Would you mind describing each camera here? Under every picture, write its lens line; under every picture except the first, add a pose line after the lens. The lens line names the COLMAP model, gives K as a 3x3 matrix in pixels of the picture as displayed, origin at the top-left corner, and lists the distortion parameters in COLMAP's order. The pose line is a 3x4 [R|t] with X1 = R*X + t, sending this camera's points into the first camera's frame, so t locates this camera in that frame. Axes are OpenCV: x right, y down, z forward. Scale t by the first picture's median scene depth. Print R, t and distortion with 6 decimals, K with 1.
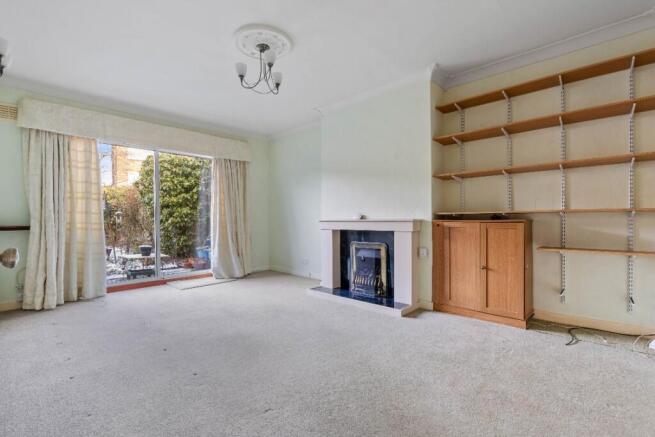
lens RADIAL K [[293.3, 0, 327.4], [0, 293.3, 219.3], [0, 0, 1]] dist [-0.003384, -0.000059]
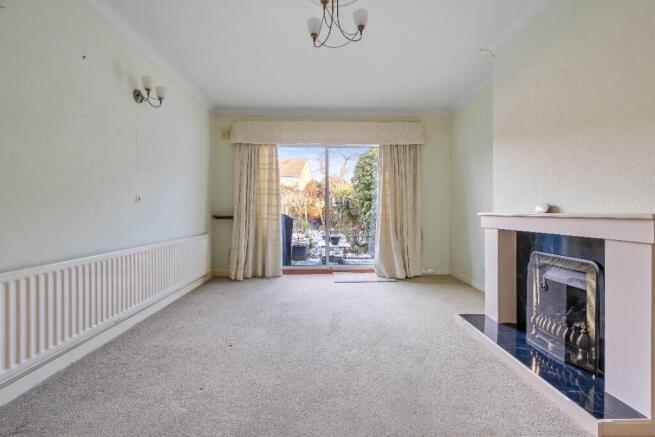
lens RADIAL K [[293.3, 0, 326.7], [0, 293.3, 213.1], [0, 0, 1]] dist [-0.003384, -0.000059]
pose [[0.711516, 0.008693, -0.702616, 0.201045], [-0.005667, 0.999962, 0.006634, -0.001815], [0.702647, -0.000739, 0.711538, 0.297959]]
